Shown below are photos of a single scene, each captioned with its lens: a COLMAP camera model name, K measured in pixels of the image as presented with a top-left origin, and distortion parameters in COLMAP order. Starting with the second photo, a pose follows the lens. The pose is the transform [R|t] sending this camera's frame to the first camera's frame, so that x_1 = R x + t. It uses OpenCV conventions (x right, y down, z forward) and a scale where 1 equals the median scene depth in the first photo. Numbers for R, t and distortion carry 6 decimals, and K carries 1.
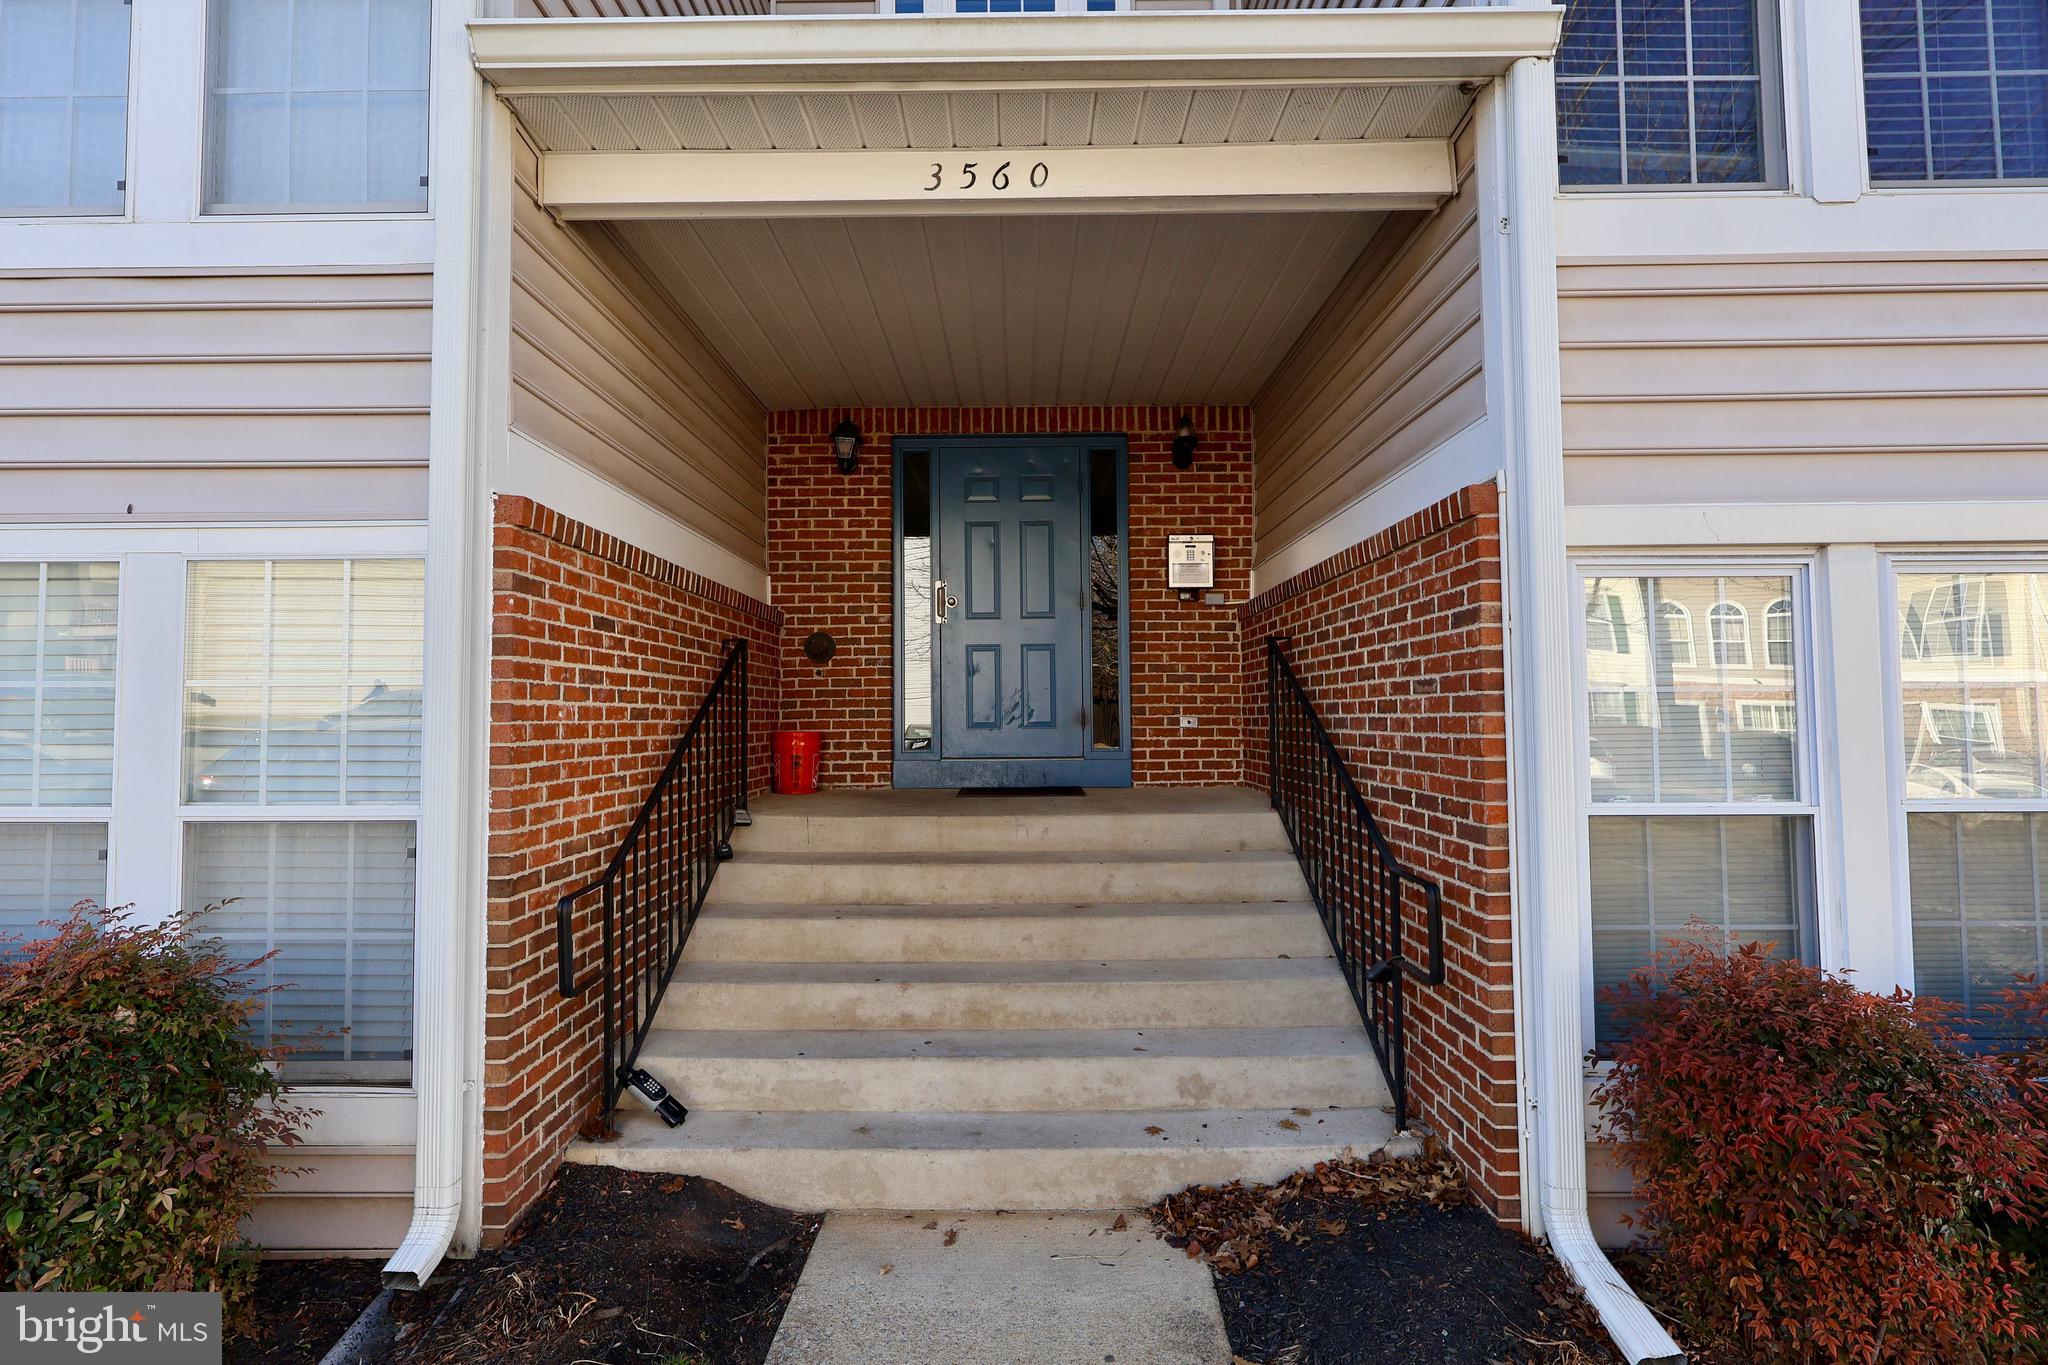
lens RADIAL K [[942.1, 0, 1013.1], [0, 942.1, 675.8], [0, 0, 1]] dist [-0.003389, -0.000559]
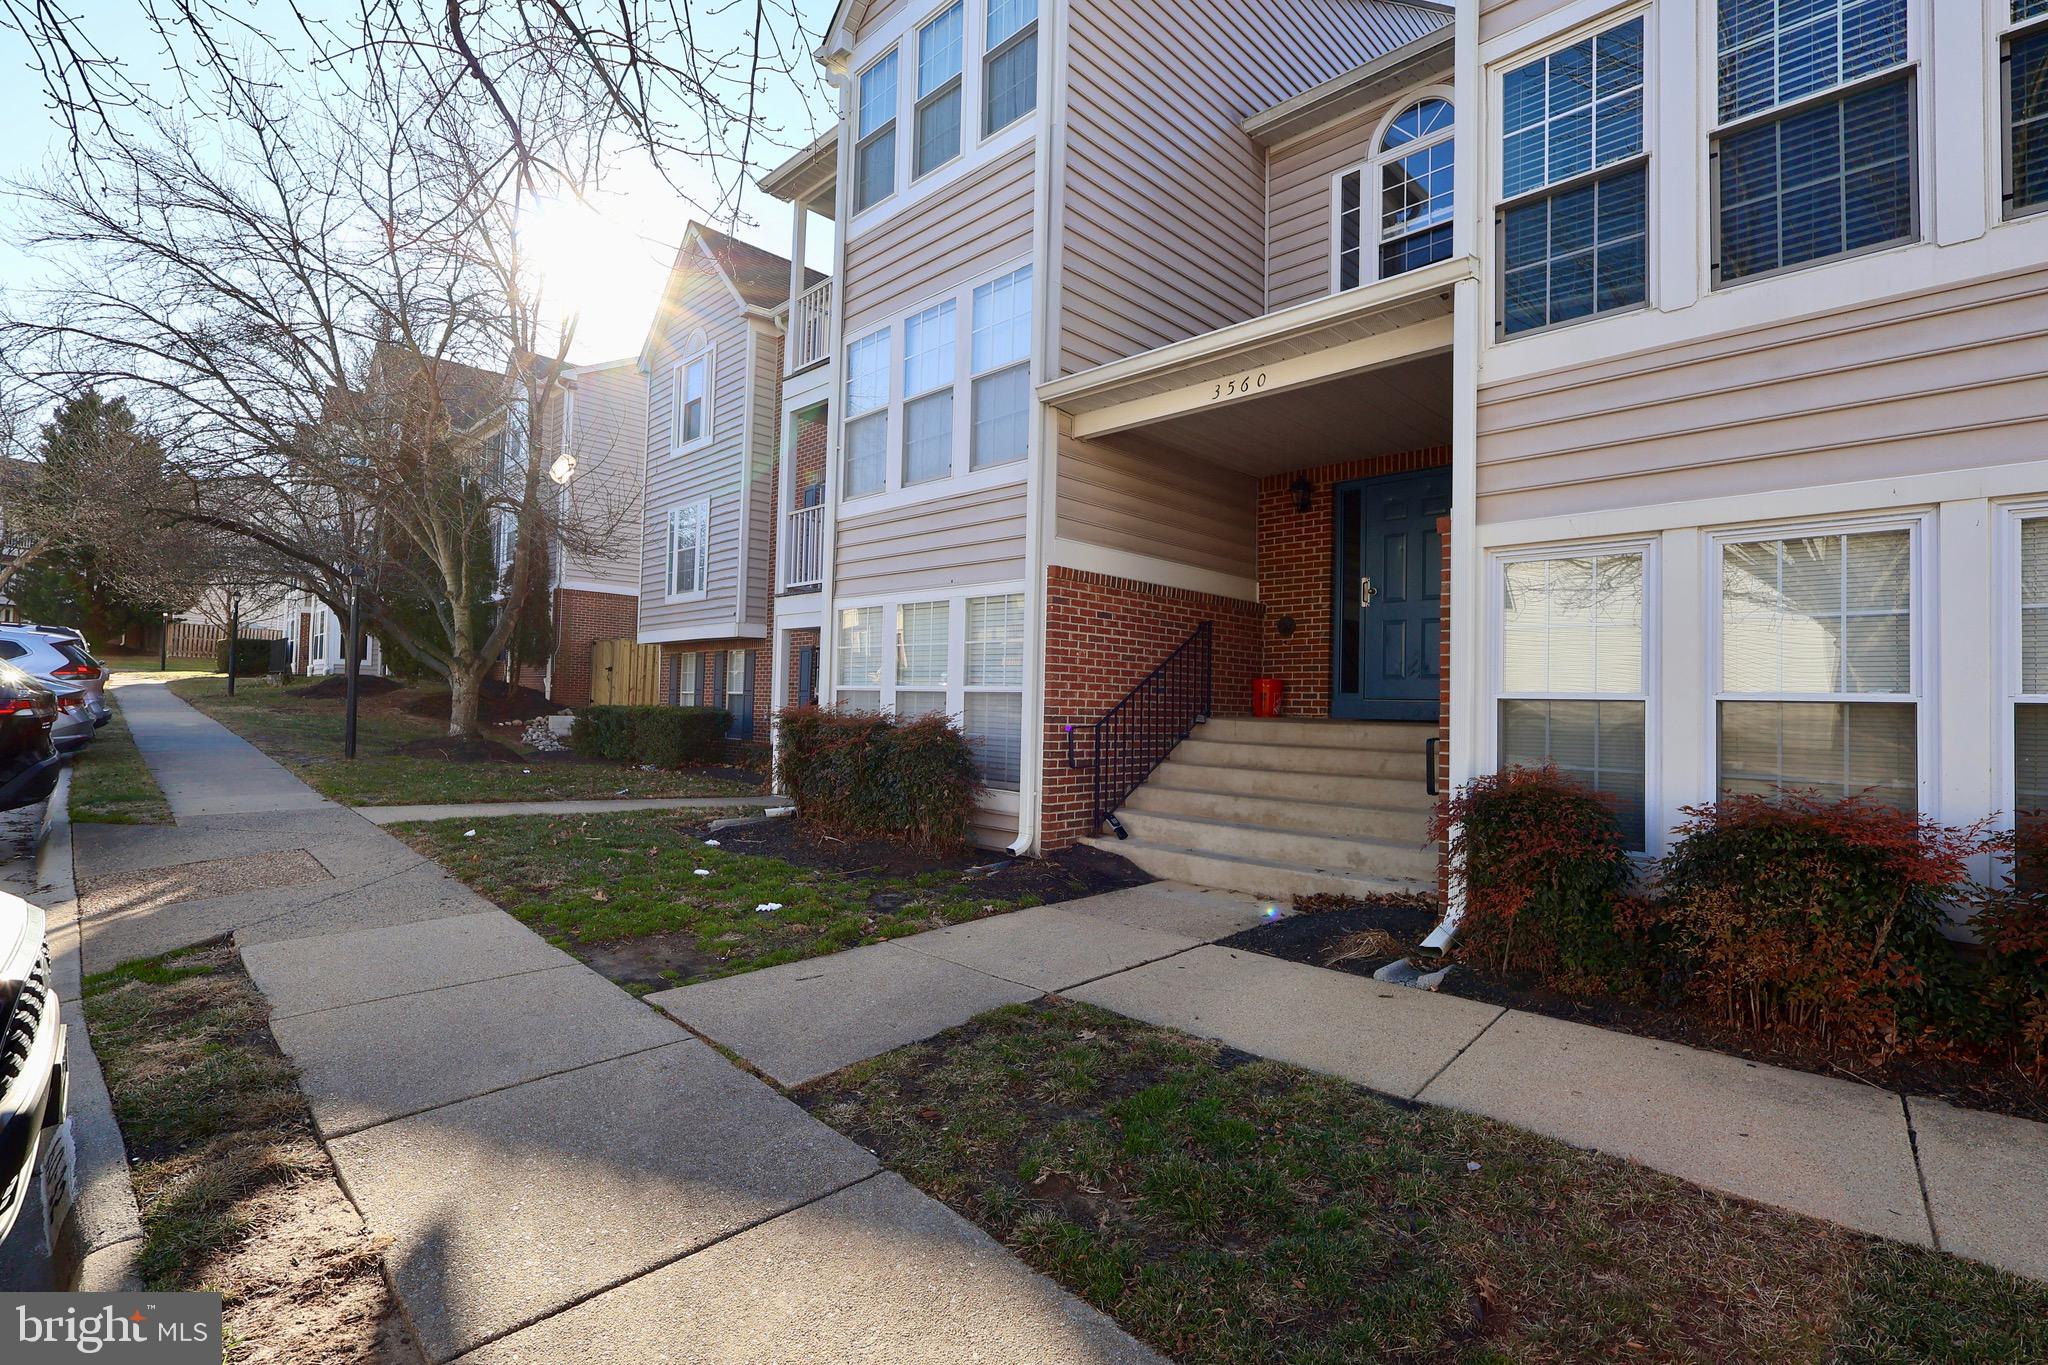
lens RADIAL K [[942.1, 0, 1013.1], [0, 942.1, 675.8], [0, 0, 1]] dist [-0.003389, -0.000559]
pose [[0.708580, 0.002557, -0.705626, 1.063203], [-0.000232, 0.999994, 0.003391, 0.087075], [0.705631, -0.002239, 0.708576, -0.784586]]
